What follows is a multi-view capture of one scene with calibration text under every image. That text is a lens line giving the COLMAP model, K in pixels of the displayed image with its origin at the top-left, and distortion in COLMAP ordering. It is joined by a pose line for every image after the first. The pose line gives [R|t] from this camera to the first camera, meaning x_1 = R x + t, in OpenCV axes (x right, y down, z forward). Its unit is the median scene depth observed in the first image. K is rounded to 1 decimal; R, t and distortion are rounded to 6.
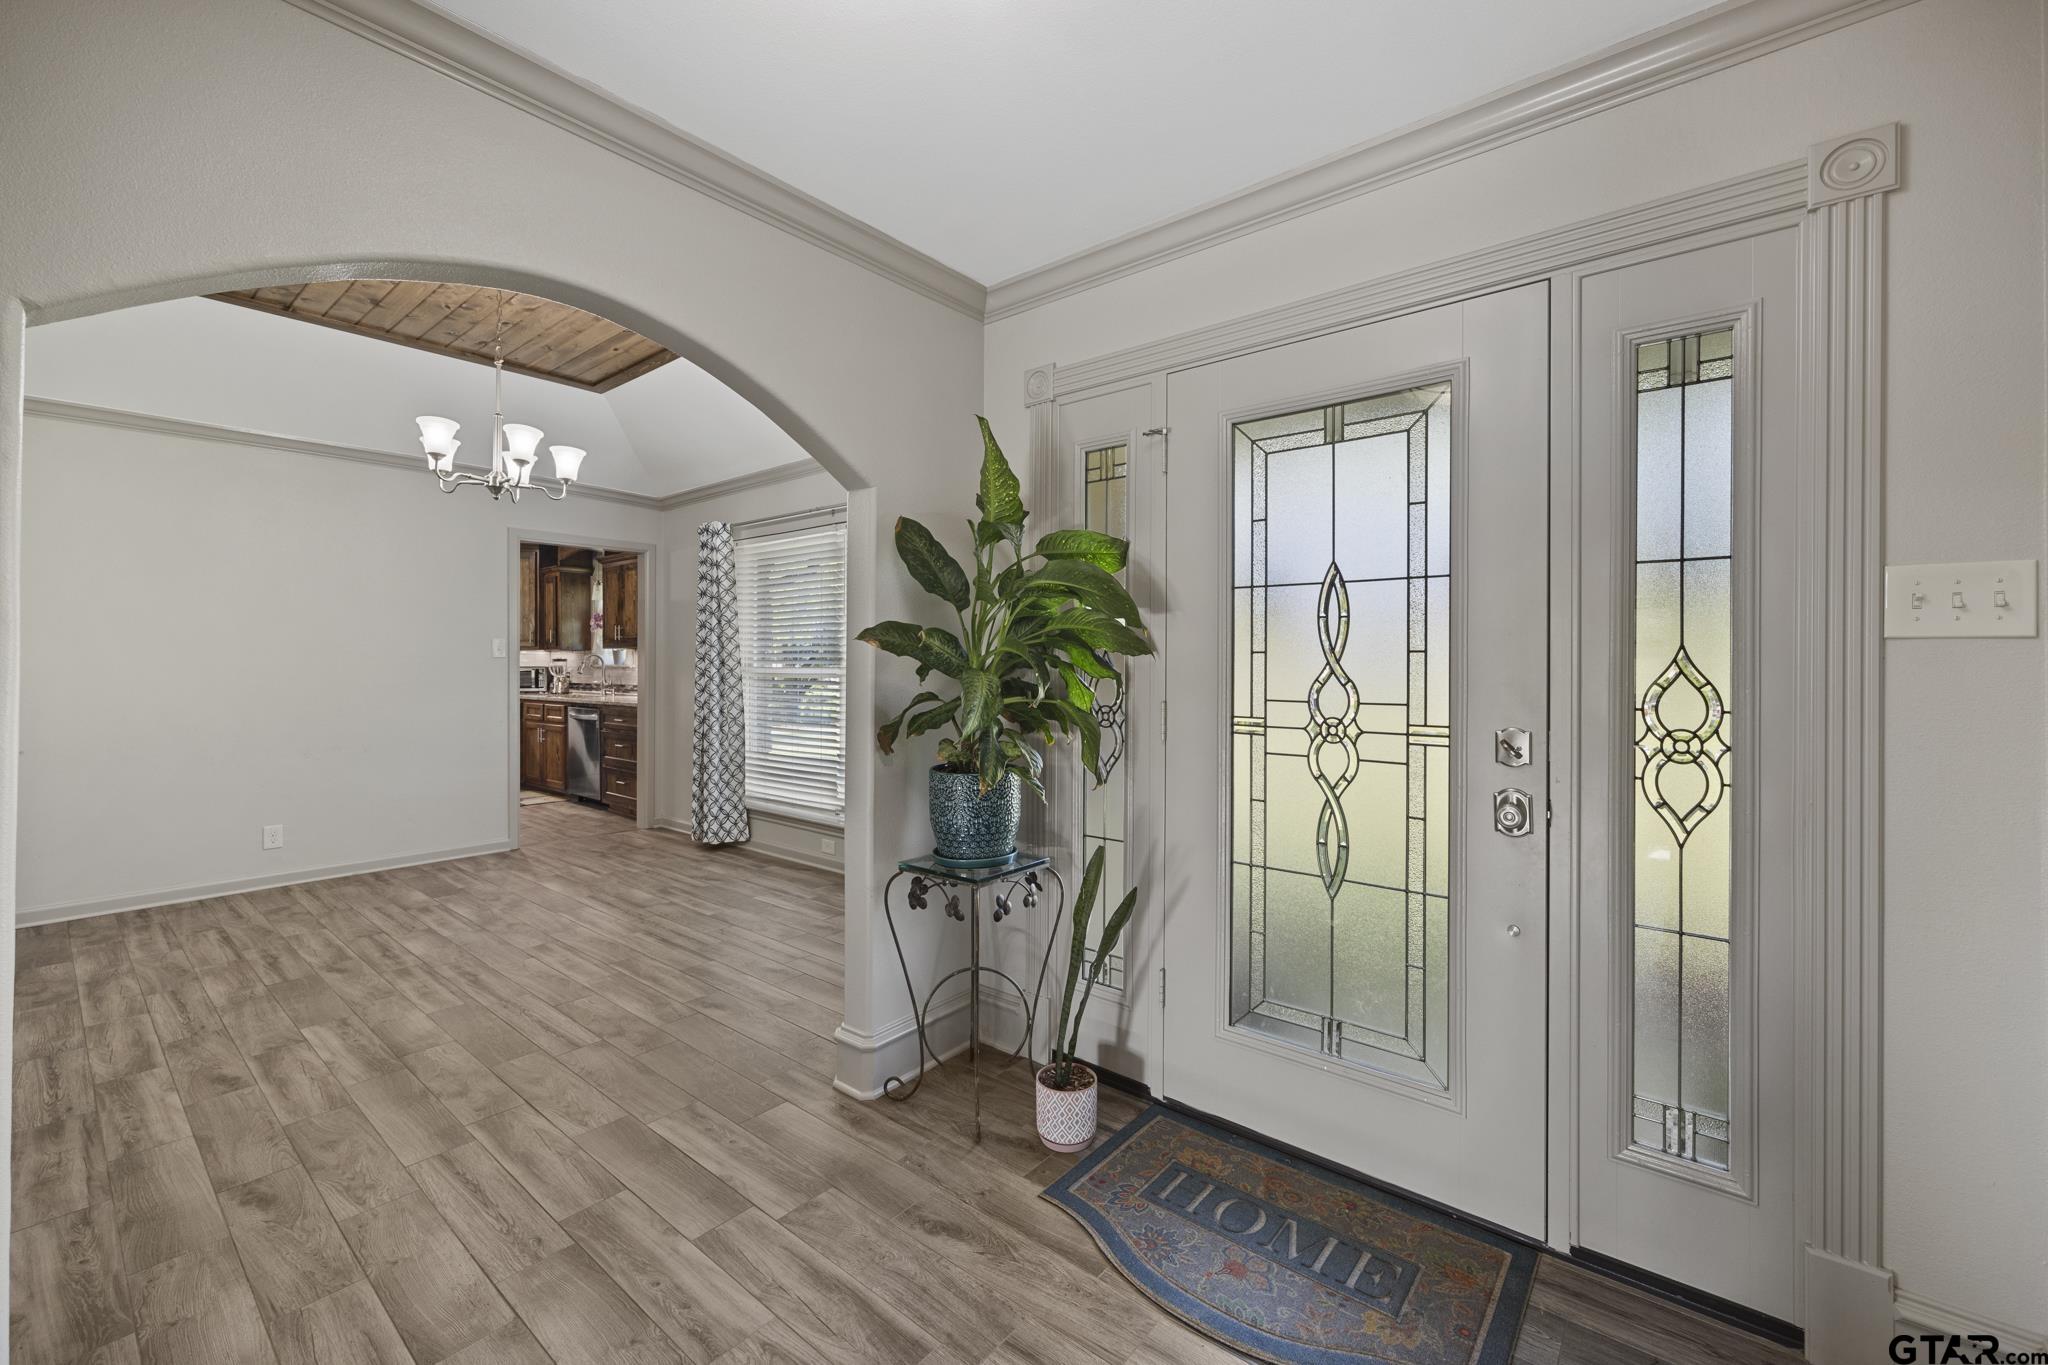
lens RADIAL K [[821.8, 0, 1027.0], [0, 821.8, 667.5], [0, 0, 1]] dist [-0.002076, -0.001137]
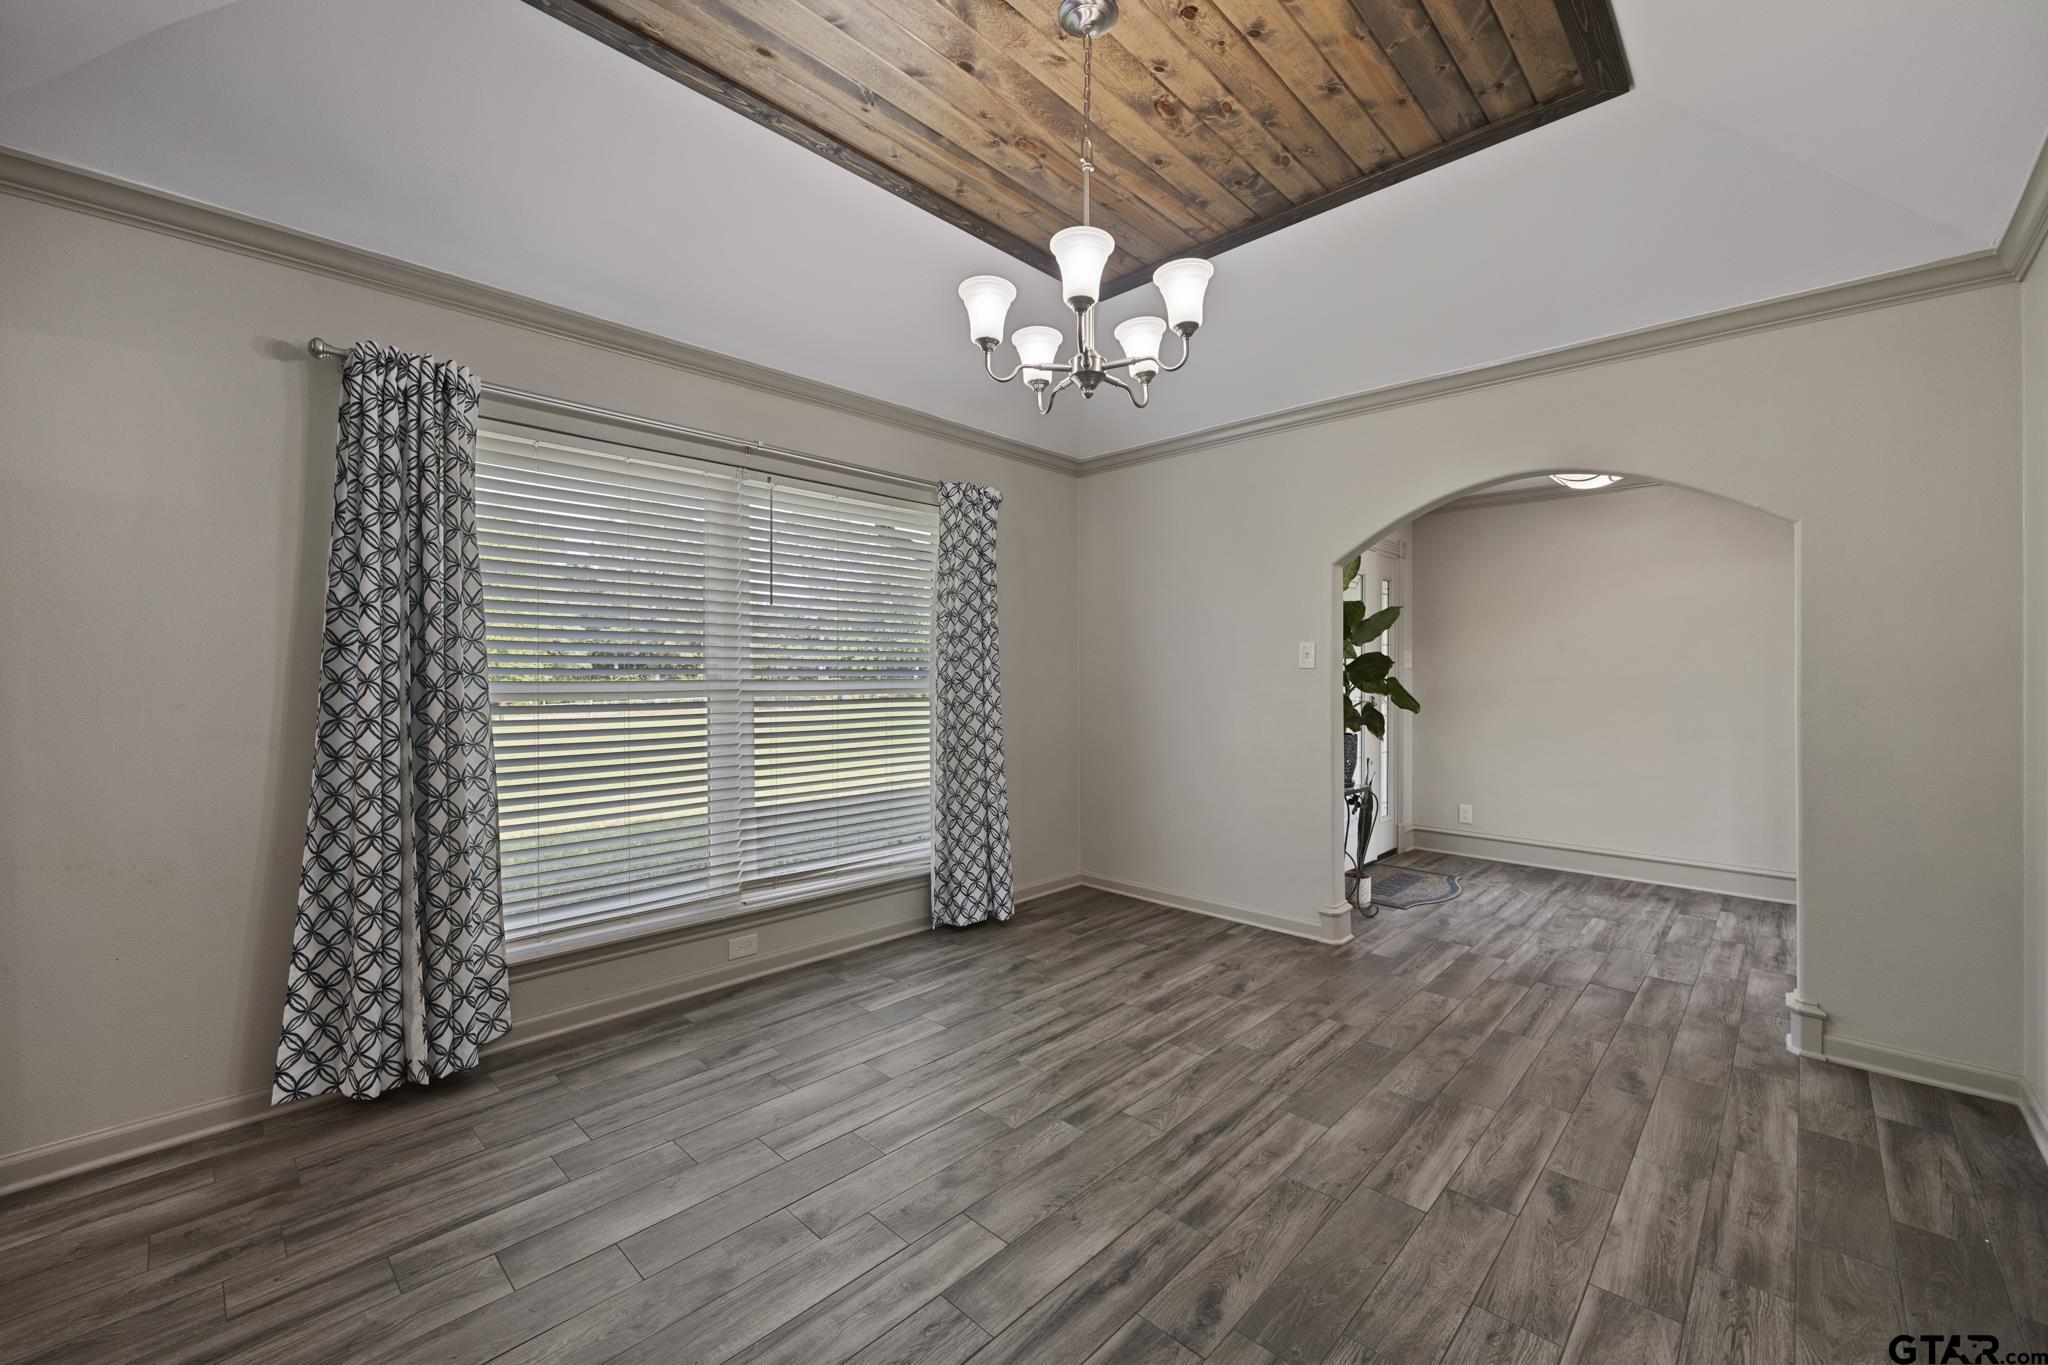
lens RADIAL K [[821.8, 0, 1025.7], [0, 821.8, 683.9], [0, 0, 1]] dist [-0.002076, -0.001137]
pose [[0.077117, -0.010610, 0.996966, -1.633901], [0.004285, 0.999938, 0.010310, -0.005374], [-0.997013, 0.003477, 0.077157, 1.314983]]
